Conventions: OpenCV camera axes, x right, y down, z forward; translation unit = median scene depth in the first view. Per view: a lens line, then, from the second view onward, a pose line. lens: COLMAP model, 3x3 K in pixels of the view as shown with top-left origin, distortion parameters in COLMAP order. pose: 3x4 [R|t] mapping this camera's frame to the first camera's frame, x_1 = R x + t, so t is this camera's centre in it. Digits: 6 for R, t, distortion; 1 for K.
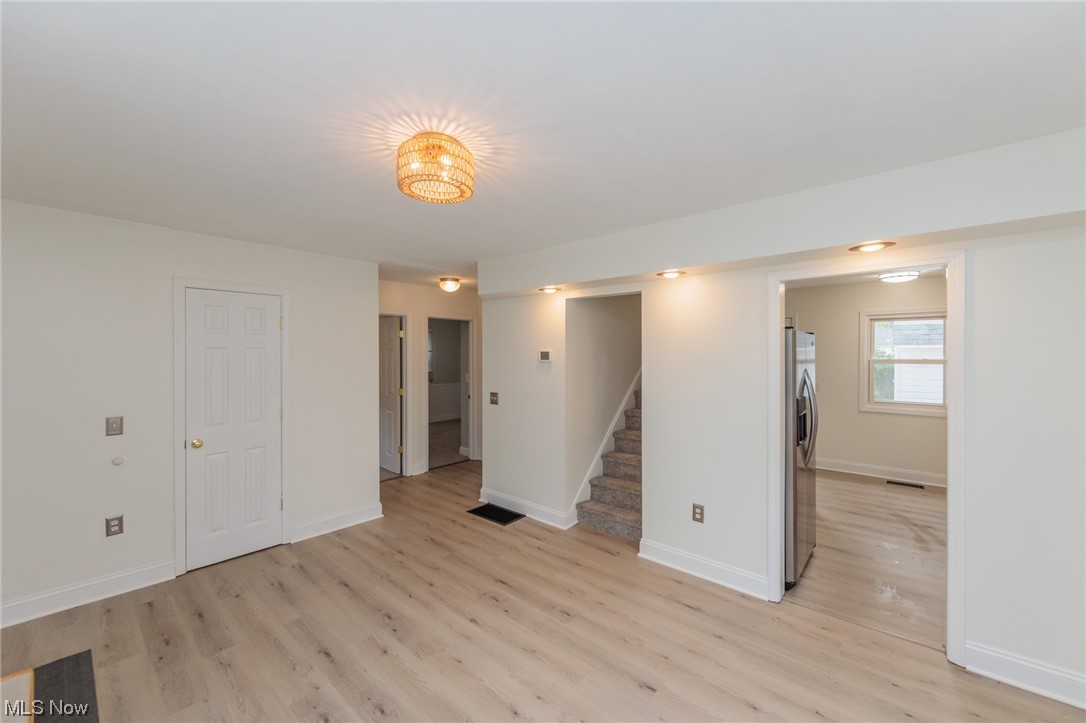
lens RADIAL K [[424.9, 0, 541.1], [0, 424.9, 358.9], [0, 0, 1]] dist [-0.002697, -0.000281]
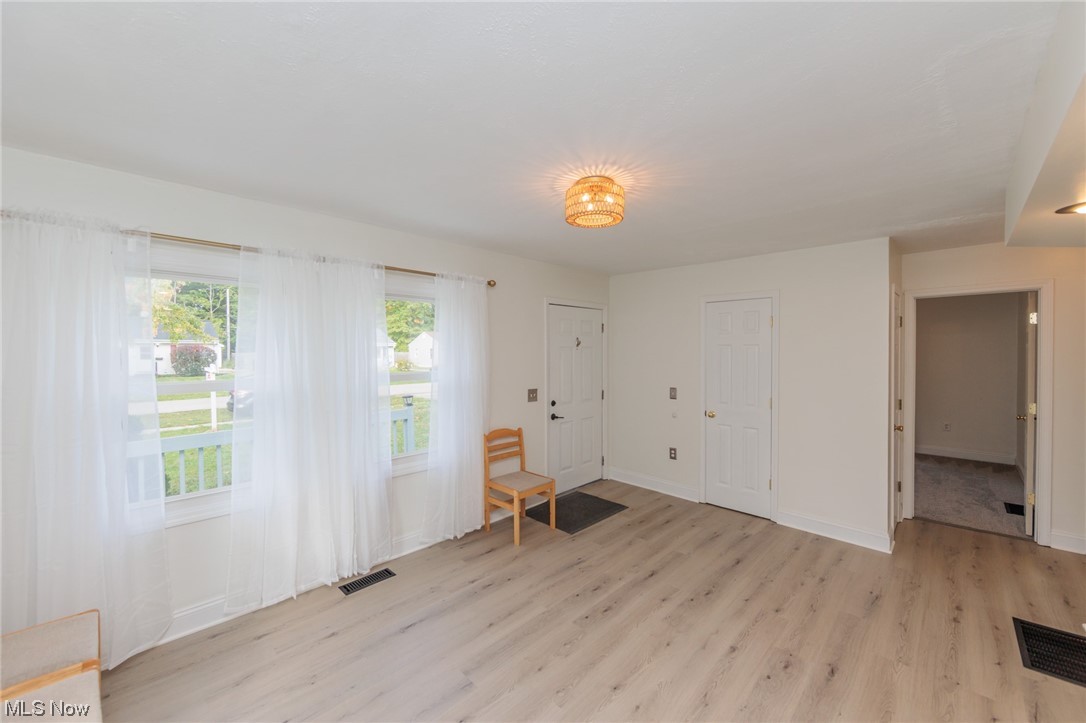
lens RADIAL K [[424.9, 0, 549.6], [0, 424.9, 358.9], [0, 0, 1]] dist [-0.002697, -0.000281]
pose [[-0.045183, 0.018019, -0.998816, 0.618683], [-0.013977, 0.999728, 0.018668, 0.000869], [0.998881, 0.014804, -0.044919, 0.549154]]
